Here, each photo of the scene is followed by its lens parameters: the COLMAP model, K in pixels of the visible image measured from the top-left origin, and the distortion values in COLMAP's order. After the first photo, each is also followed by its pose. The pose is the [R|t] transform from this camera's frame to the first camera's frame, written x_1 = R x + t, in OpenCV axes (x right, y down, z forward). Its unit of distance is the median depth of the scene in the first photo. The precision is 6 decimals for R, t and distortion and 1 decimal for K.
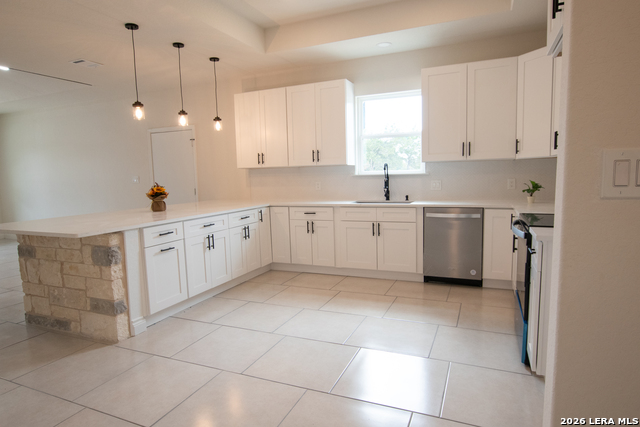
lens RADIAL K [[385.2, 0, 318.2], [0, 385.2, 212.8], [0, 0, 1]] dist [0.001082, -0.002687]
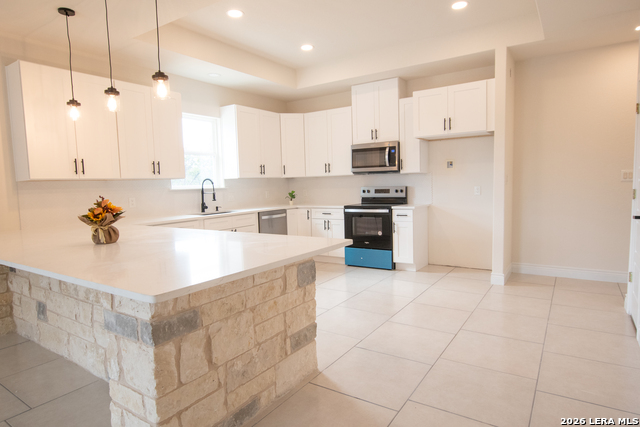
lens RADIAL K [[385.2, 0, 318.9], [0, 385.2, 212.7], [0, 0, 1]] dist [0.001082, -0.002687]
pose [[0.168928, -0.054536, 0.984118, -1.227724], [0.126307, 0.991433, 0.033260, -0.038479], [-0.977502, 0.118683, 0.174370, 0.724230]]
